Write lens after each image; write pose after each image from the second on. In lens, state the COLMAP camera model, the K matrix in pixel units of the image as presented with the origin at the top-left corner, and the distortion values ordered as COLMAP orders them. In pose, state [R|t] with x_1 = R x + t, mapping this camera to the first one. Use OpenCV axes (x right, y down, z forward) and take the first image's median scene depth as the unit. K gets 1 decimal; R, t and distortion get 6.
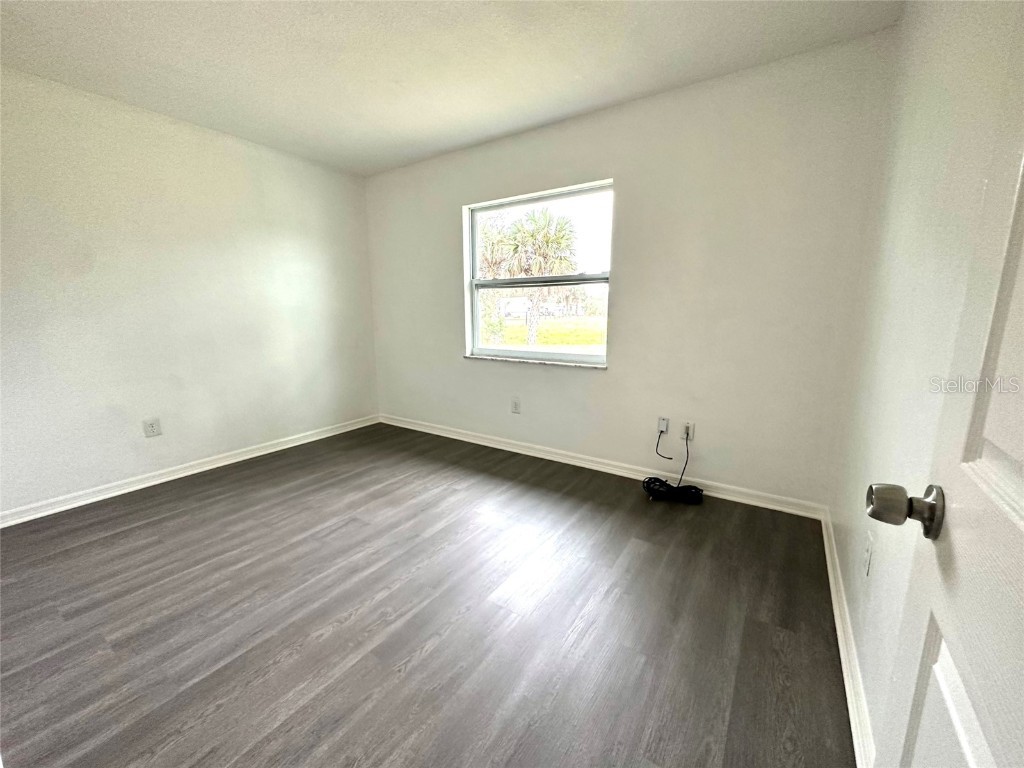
lens RADIAL K [[408.9, 0, 512.1], [0, 408.9, 386.3], [0, 0, 1]] dist [-0.001452, 0.000617]
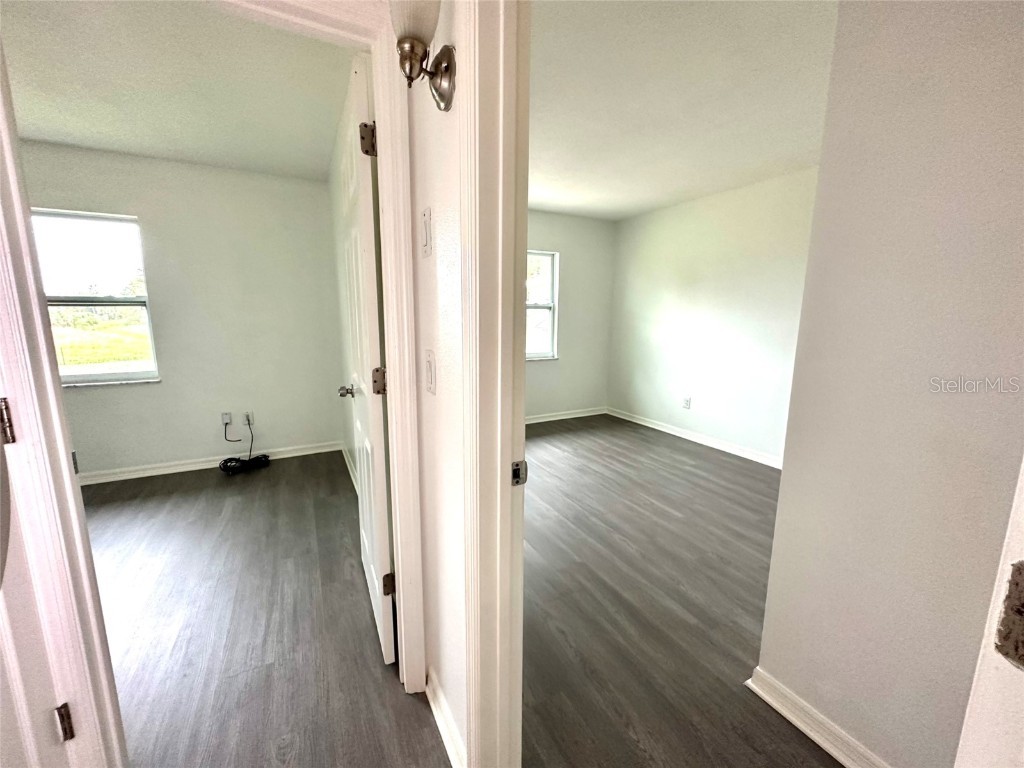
lens RADIAL K [[408.9, 0, 510.1], [0, 408.9, 381.7], [0, 0, 1]] dist [-0.001452, 0.000617]
pose [[0.477583, -0.133965, 0.868313, -0.331239], [0.157335, 0.985372, 0.065488, 0.039907], [-0.864384, 0.105339, 0.491674, -0.450588]]
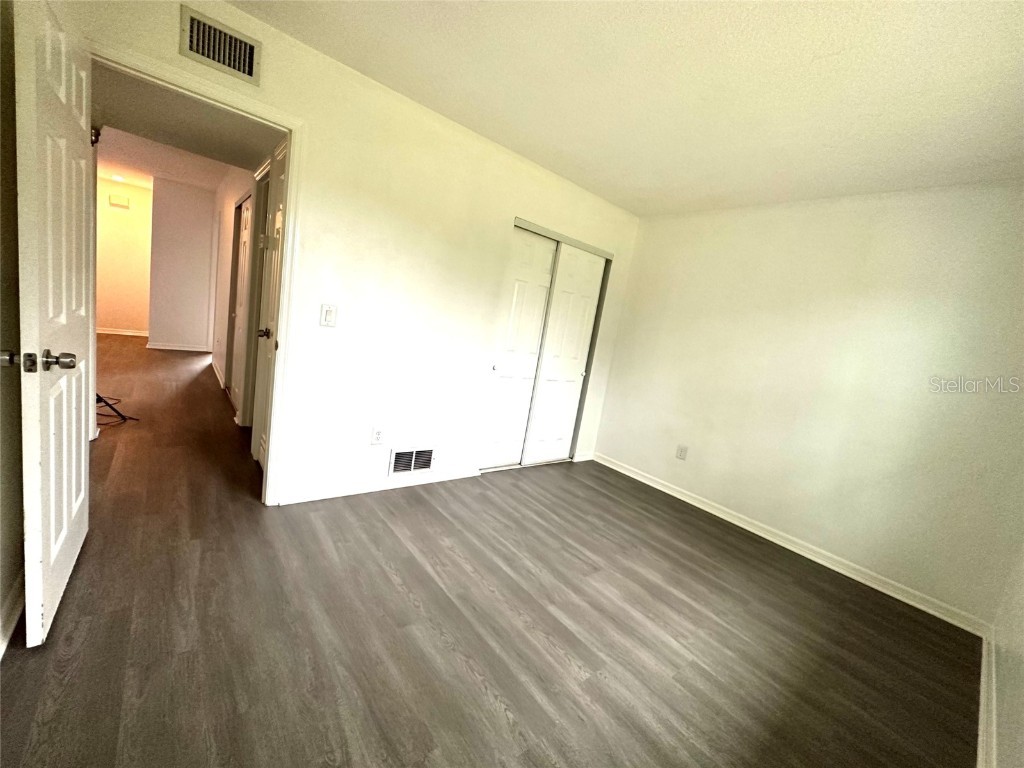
lens RADIAL K [[408.9, 0, 511.2], [0, 408.9, 384.9], [0, 0, 1]] dist [-0.001452, 0.000617]
pose [[-0.285025, 0.109285, -0.952270, 0.513978], [-0.330684, 0.921273, 0.204705, -0.196377], [0.899672, 0.373246, -0.226447, 0.814379]]
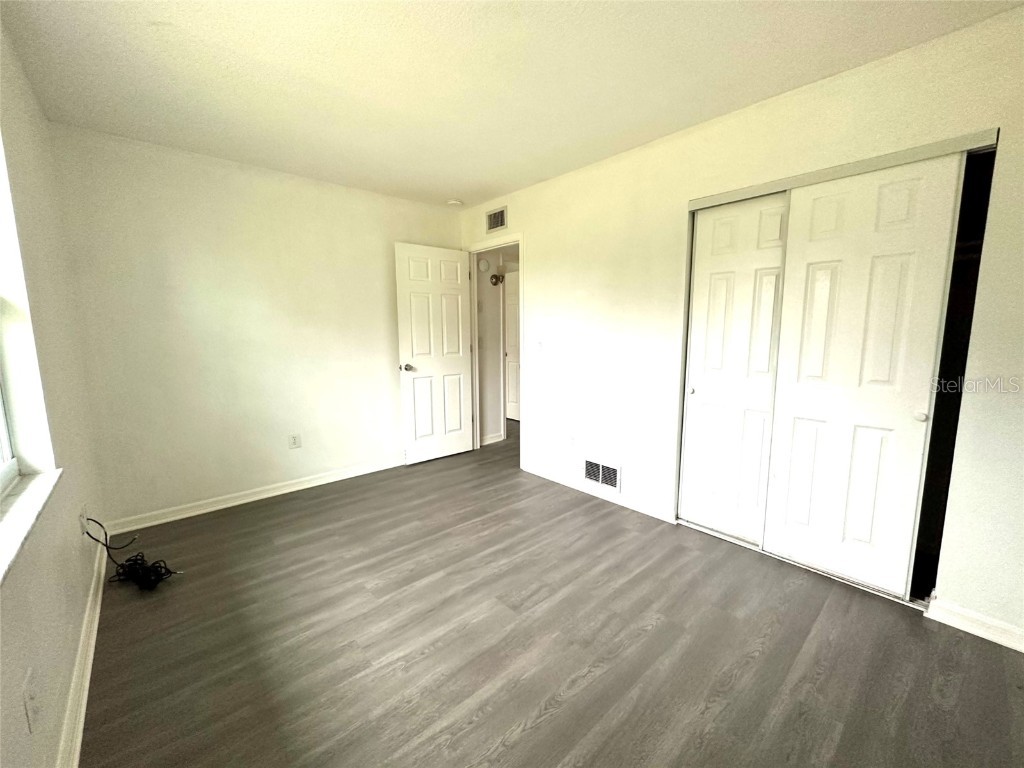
lens RADIAL K [[408.9, 0, 512.9], [0, 408.9, 382.9], [0, 0, 1]] dist [-0.001452, 0.000617]
pose [[-0.969945, -0.020147, 0.242491, -0.529723], [0.056842, 0.950233, 0.306311, -0.321532], [-0.236594, 0.310888, -0.920528, 1.497421]]
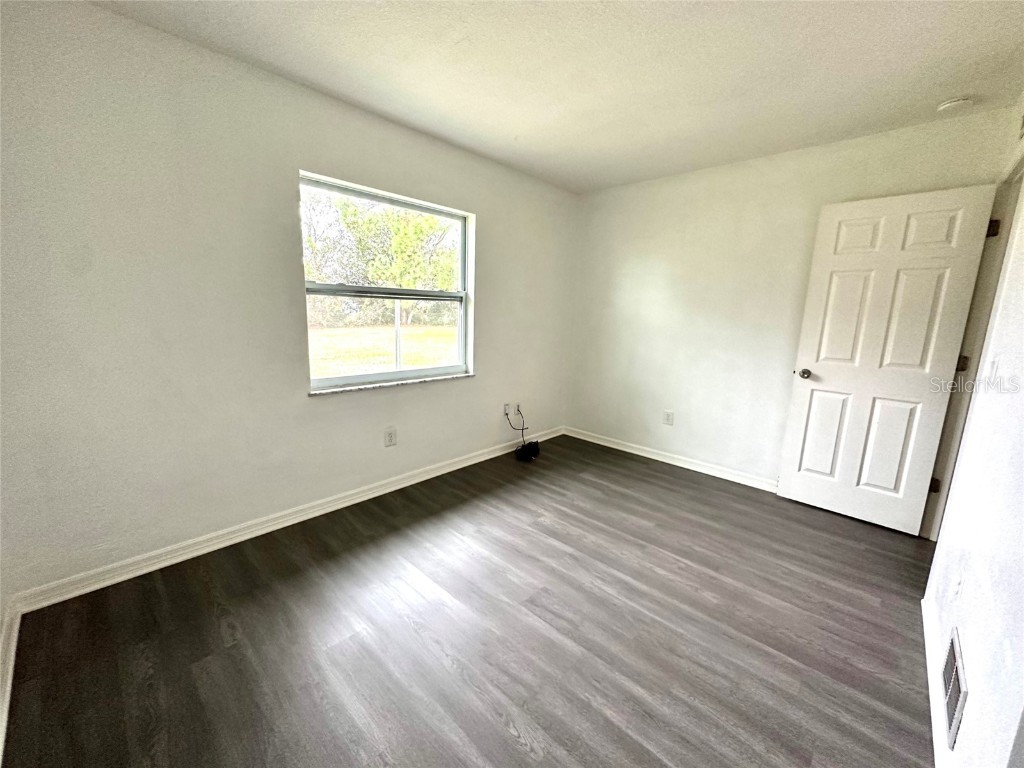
lens RADIAL K [[408.9, 0, 513.0], [0, 408.9, 384.8], [0, 0, 1]] dist [-0.001452, 0.000617]
pose [[0.158647, -0.165616, 0.973346, -1.020803], [0.150568, 0.978359, 0.141927, -0.189500], [-0.975787, 0.124038, 0.180150, 0.781031]]
